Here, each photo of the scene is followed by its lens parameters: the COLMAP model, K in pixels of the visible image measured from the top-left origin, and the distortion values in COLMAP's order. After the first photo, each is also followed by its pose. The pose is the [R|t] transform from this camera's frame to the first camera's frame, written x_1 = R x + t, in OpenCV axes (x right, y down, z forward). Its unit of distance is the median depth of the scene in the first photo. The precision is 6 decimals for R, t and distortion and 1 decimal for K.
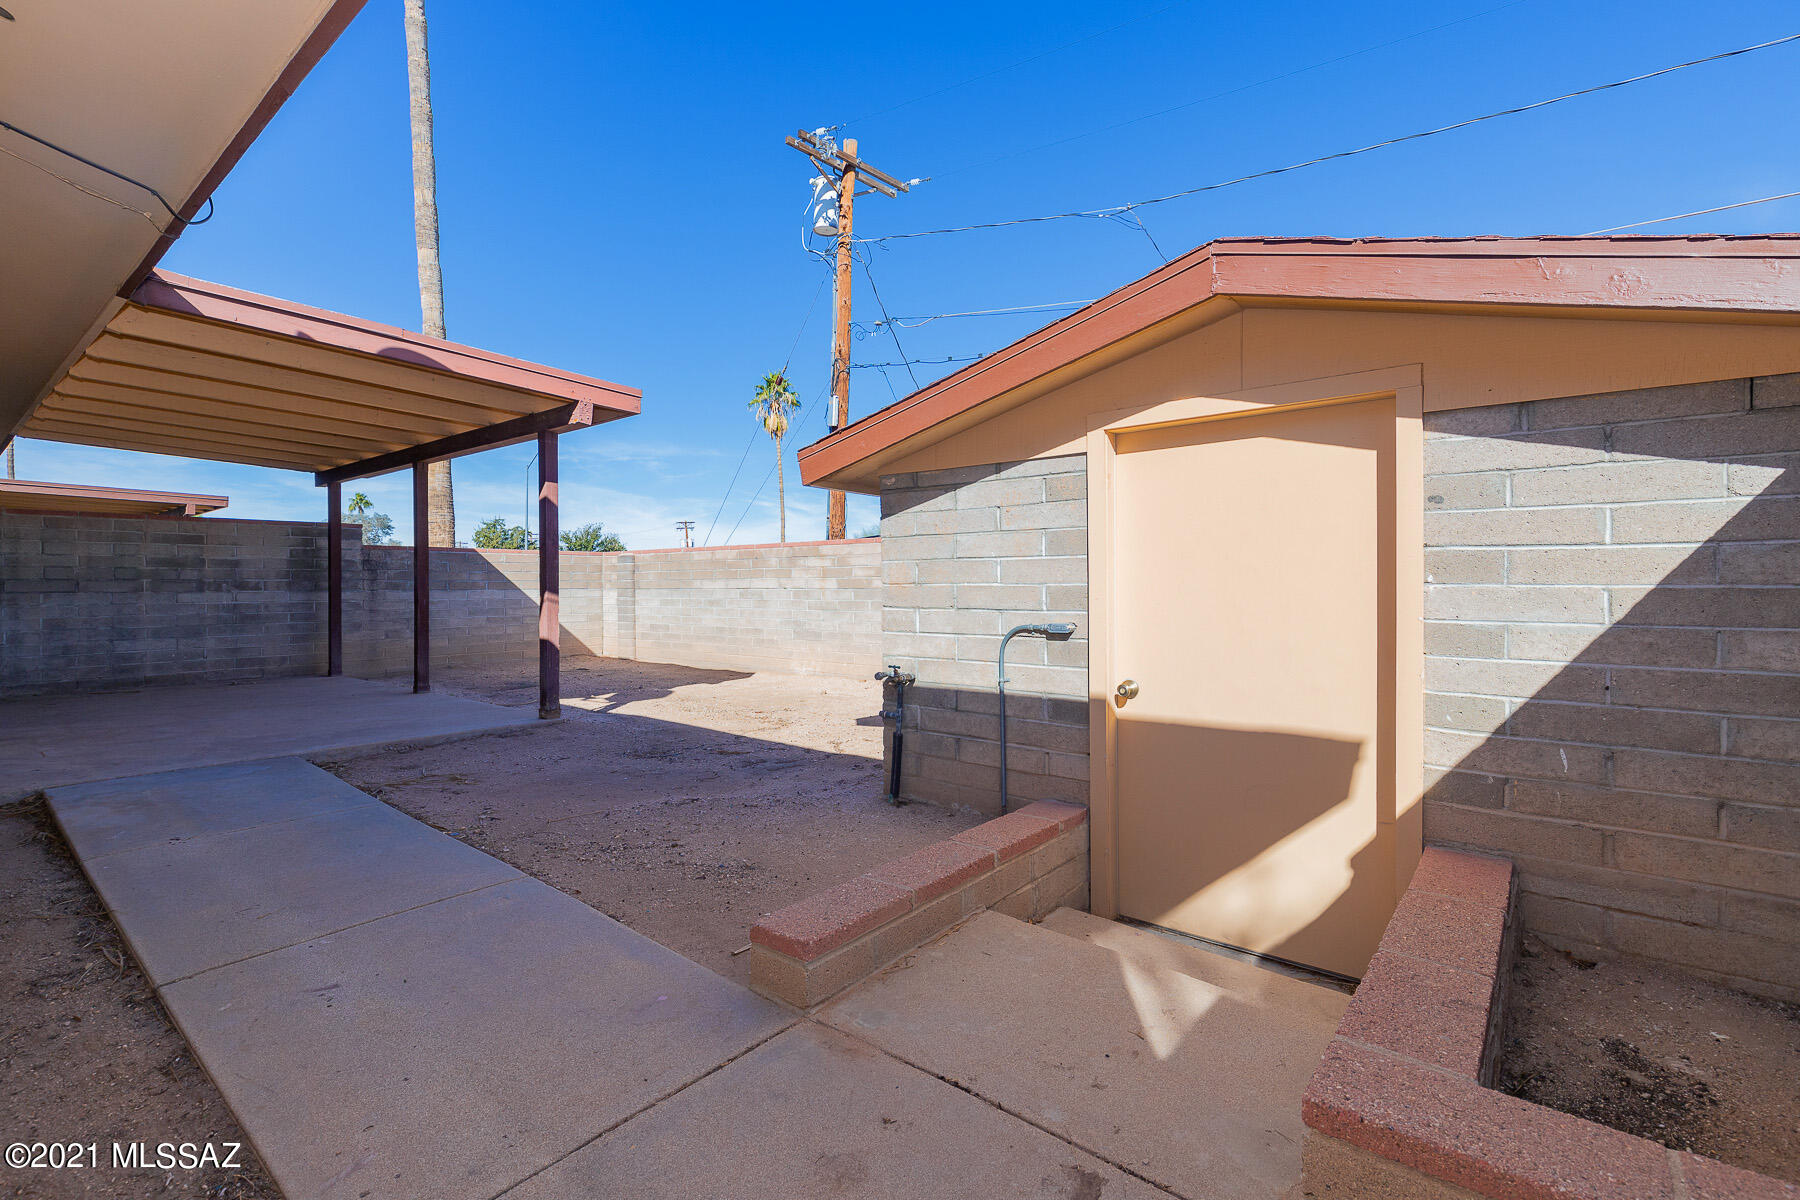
lens RADIAL K [[730.5, 0, 872.3], [0, 730.5, 589.3], [0, 0, 1]] dist [0.003877, 0.000513]
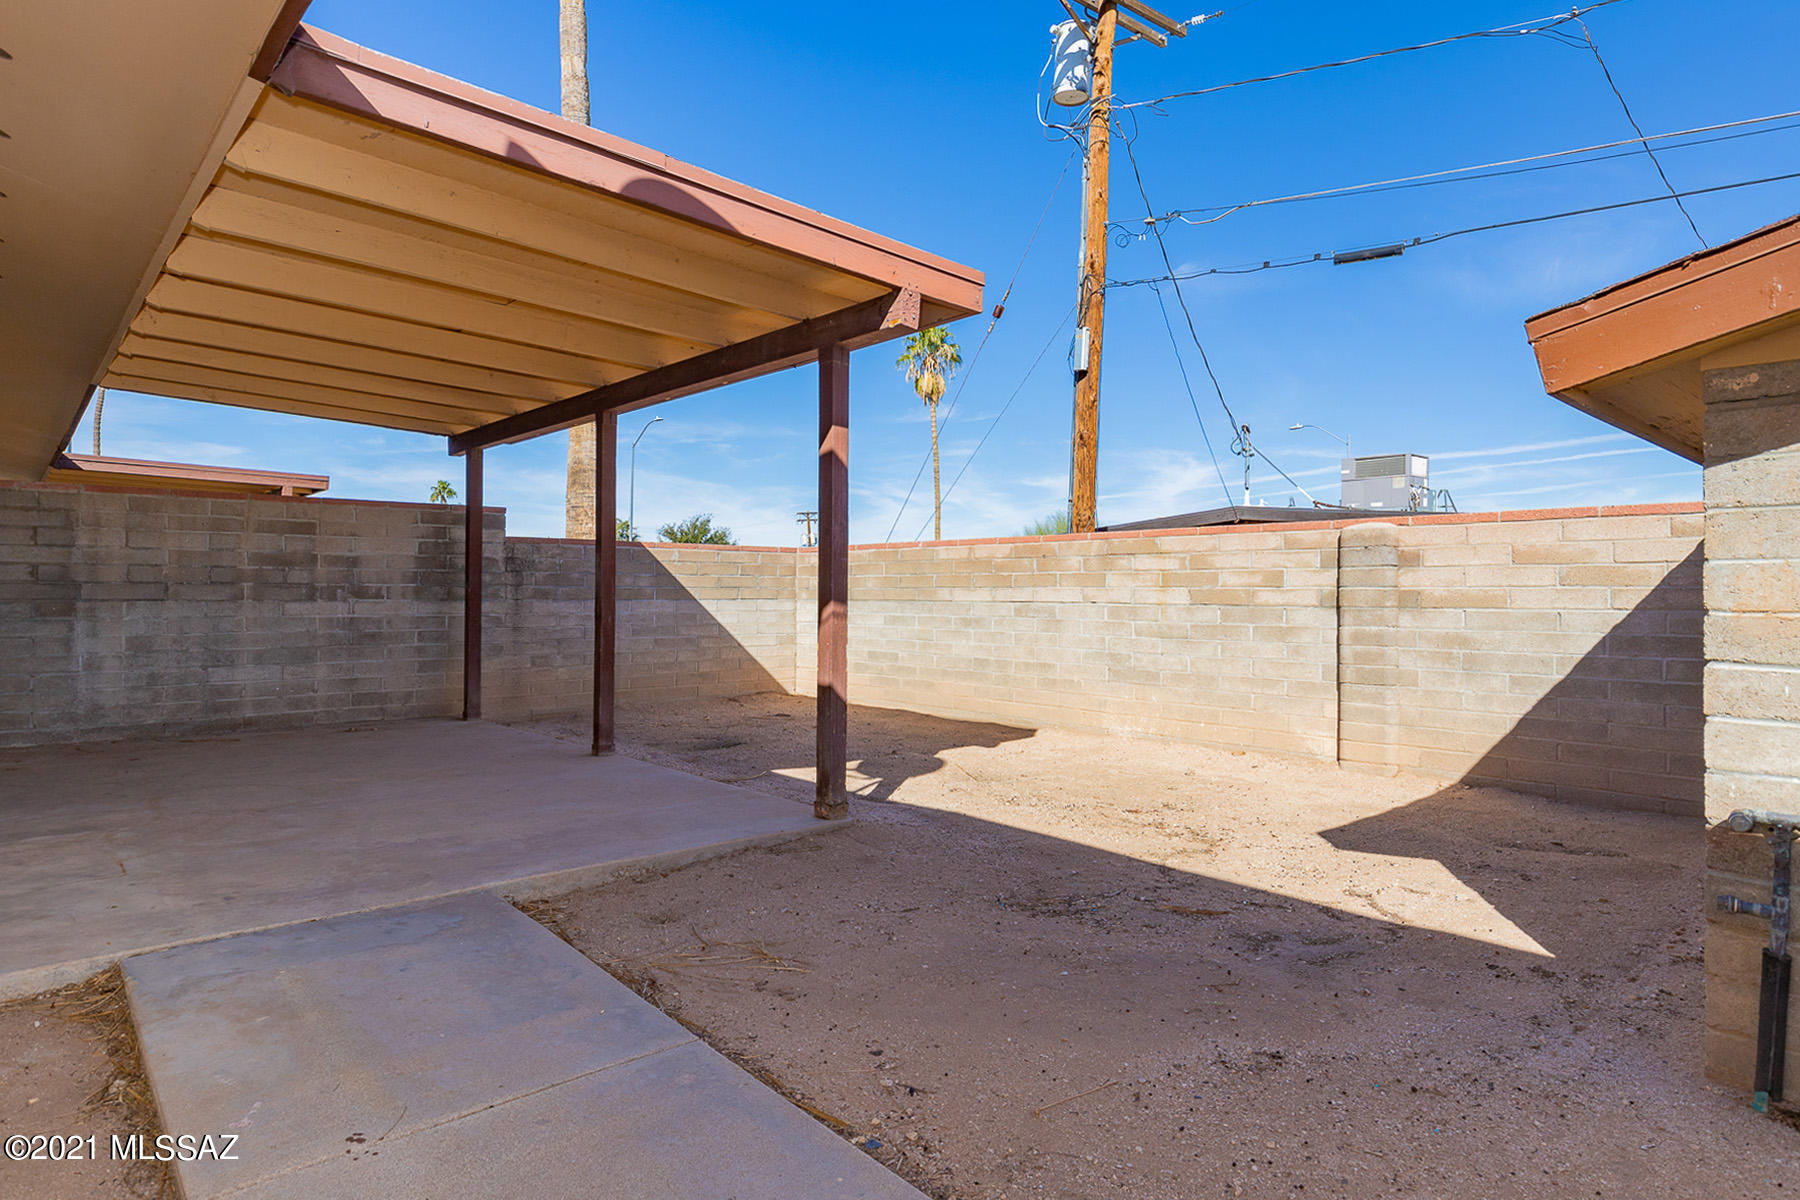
lens RADIAL K [[957.5, 0, 905.6], [0, 957.5, 589.9], [0, 0, 1]] dist [0.003035, -0.001010]
pose [[0.986648, 0.008587, -0.162641, -0.186835], [-0.010062, 0.999915, -0.008250, -0.005102], [0.162557, 0.009776, 0.986651, 0.165340]]
